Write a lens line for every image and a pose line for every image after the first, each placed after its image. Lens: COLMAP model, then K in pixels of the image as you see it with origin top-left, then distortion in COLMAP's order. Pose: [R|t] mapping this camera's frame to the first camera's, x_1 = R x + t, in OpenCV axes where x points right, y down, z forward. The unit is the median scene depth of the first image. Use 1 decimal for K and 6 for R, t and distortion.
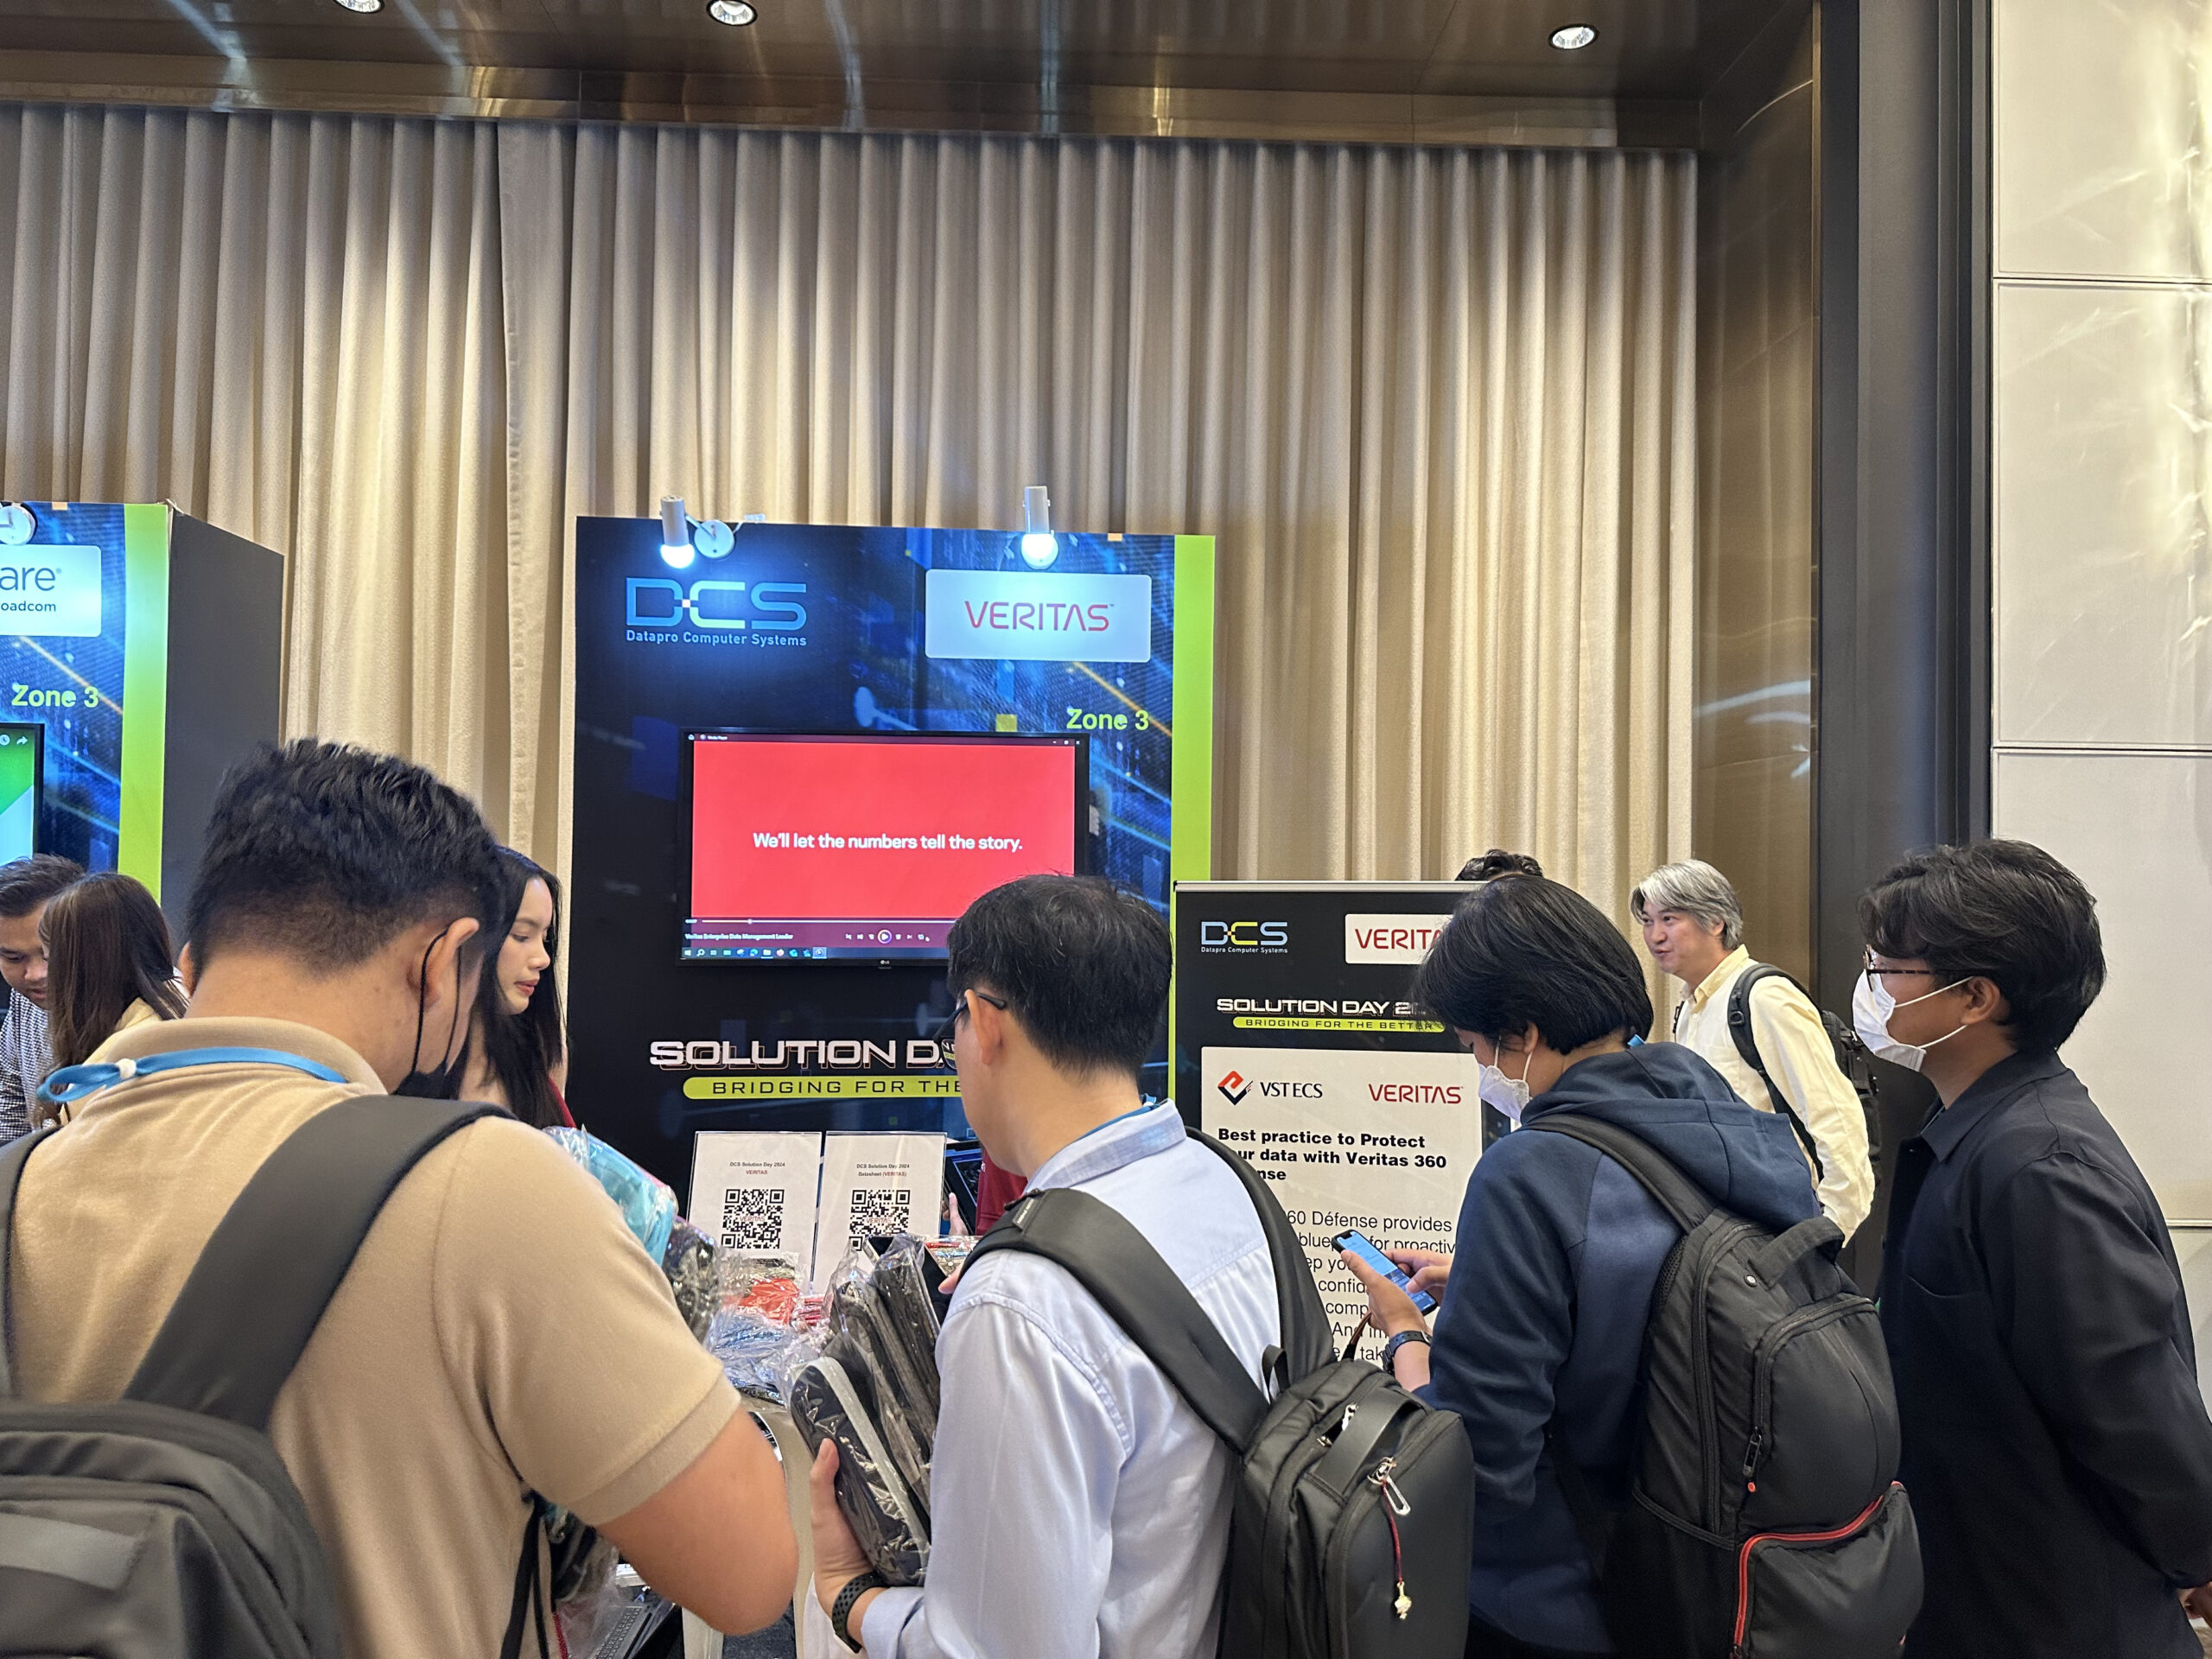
lens RADIAL K [[1583.3, 0, 1106.0], [0, 1583.3, 829.5], [0, 0, 1]] dist [0.110211, -0.126321]
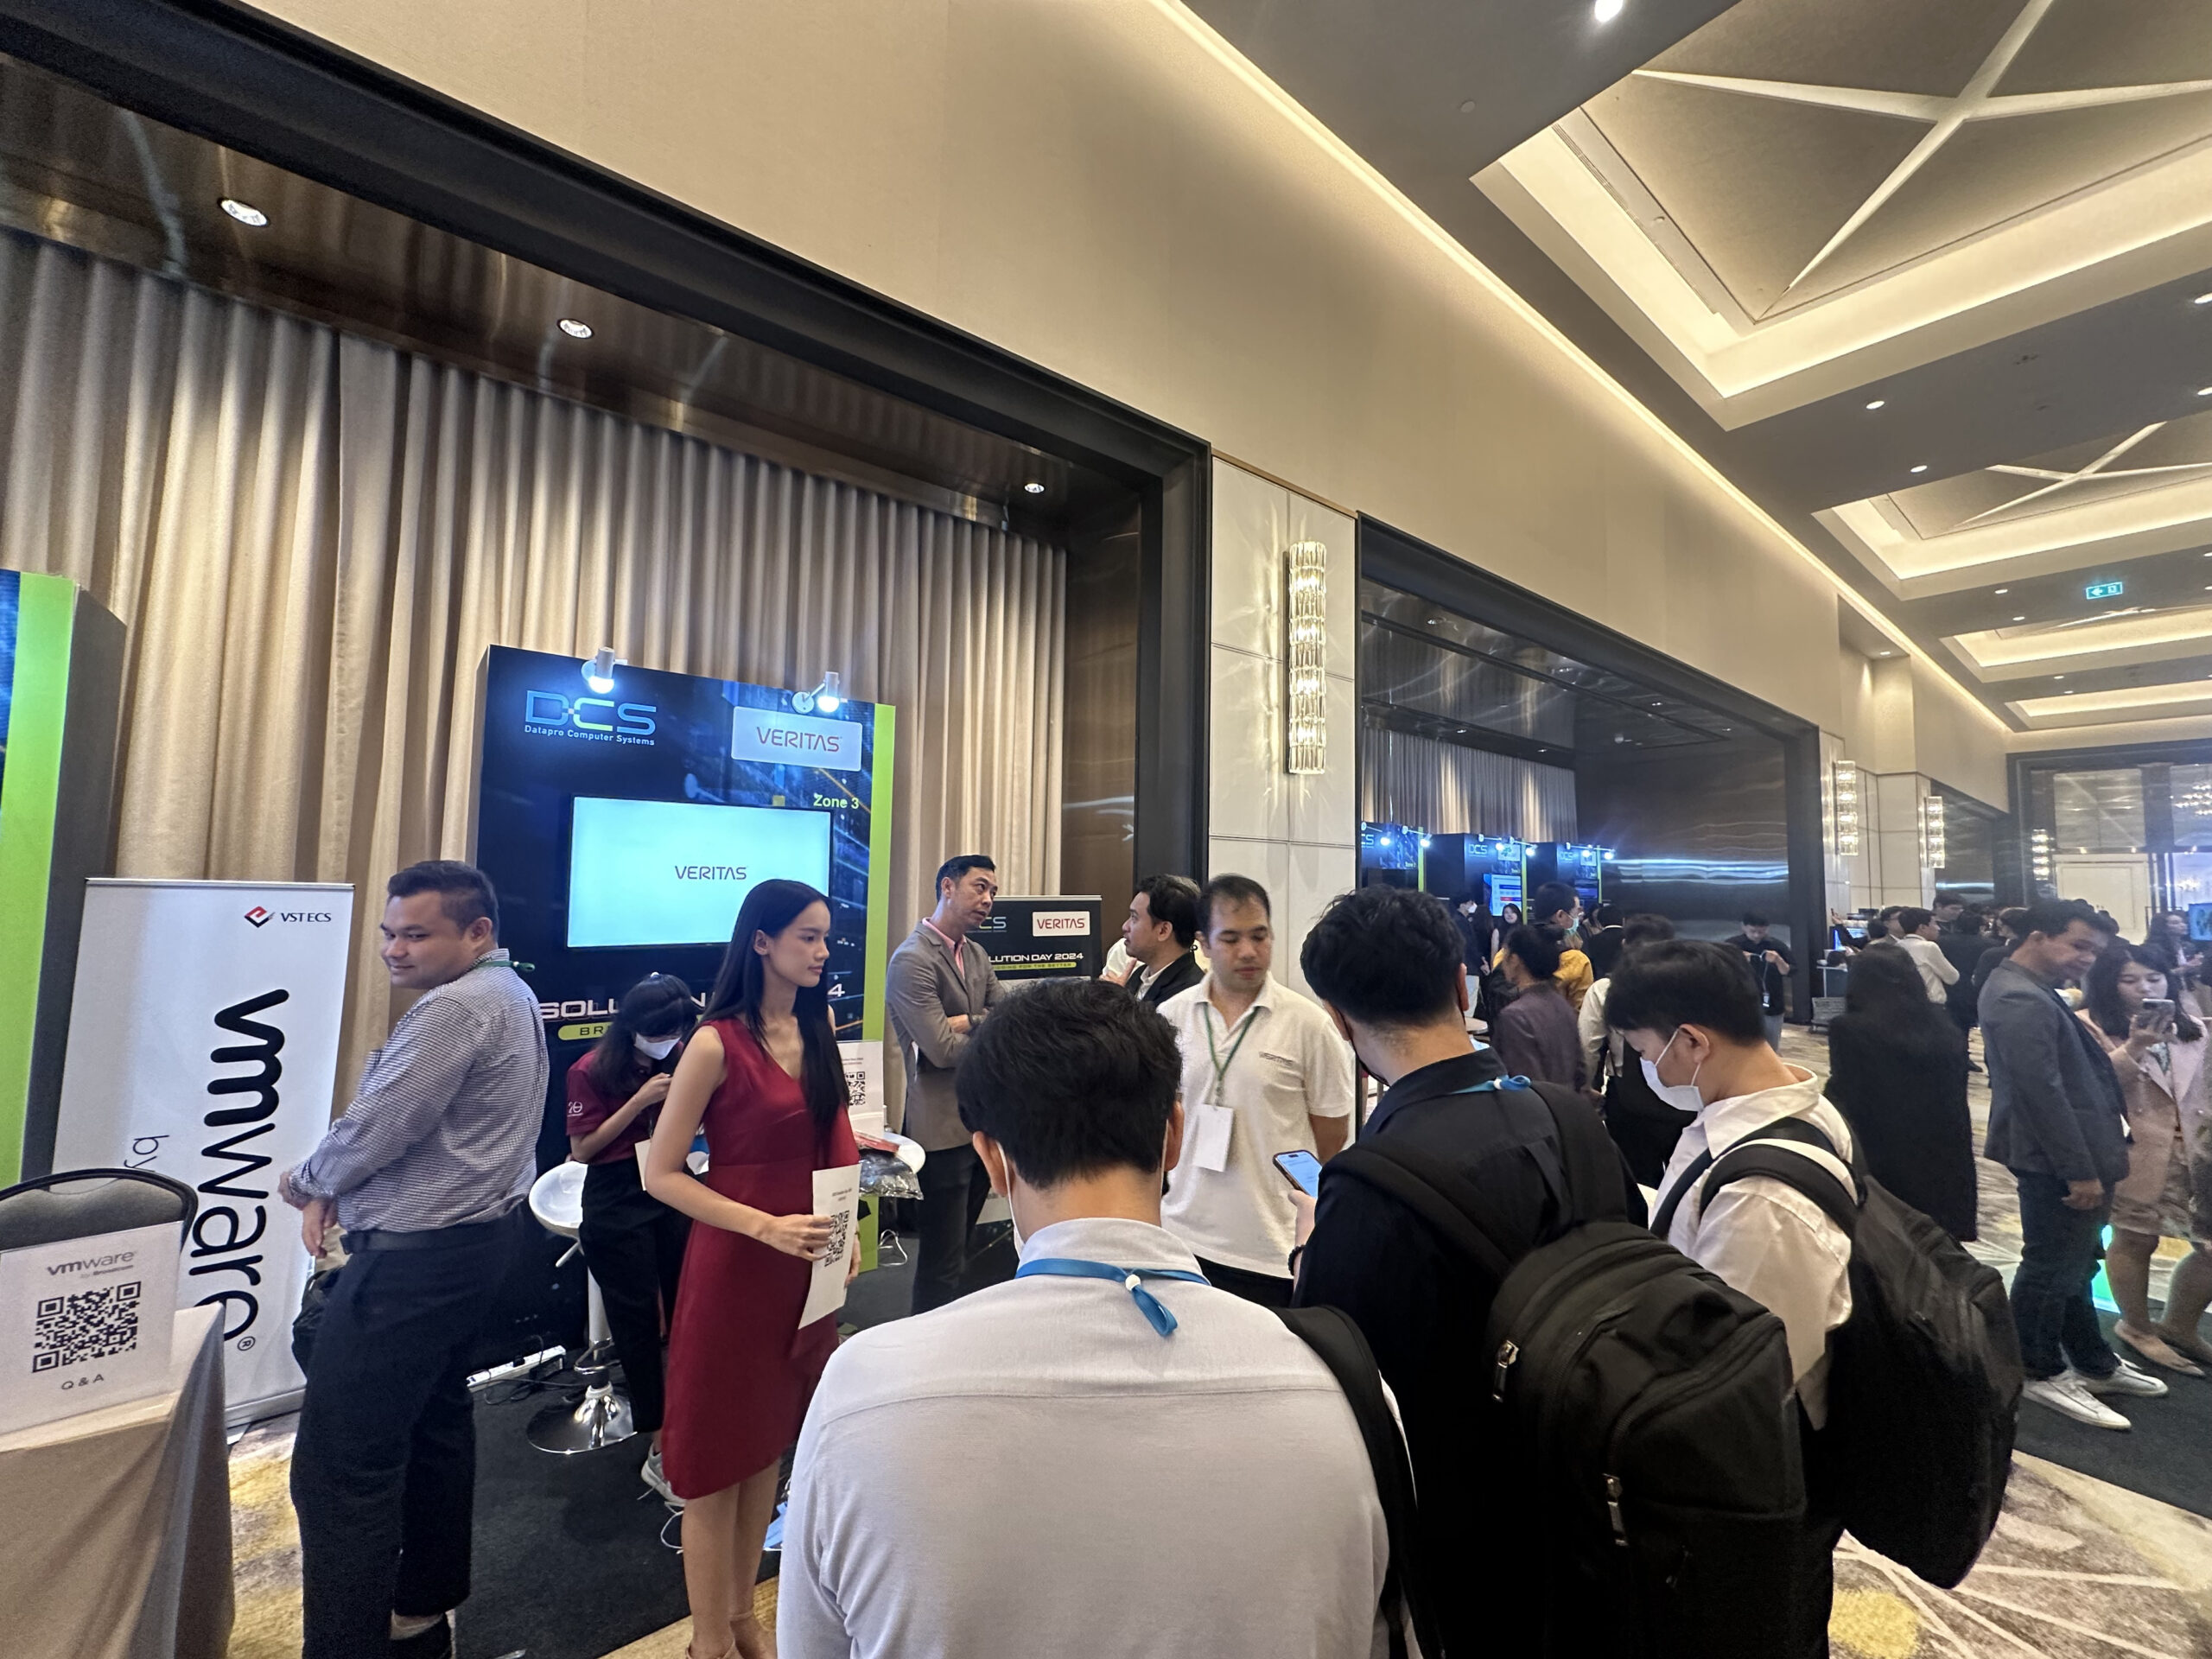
lens RADIAL K [[896.0, 0, 1106.0], [0, 896.0, 829.5], [0, 0, 1]] dist [0.000272, -0.000017]
pose [[0.803735, 0.036674, 0.593857, -0.352084], [-0.022386, 0.999256, -0.031411, -0.013849], [-0.594567, 0.011952, 0.803957, 0.017850]]
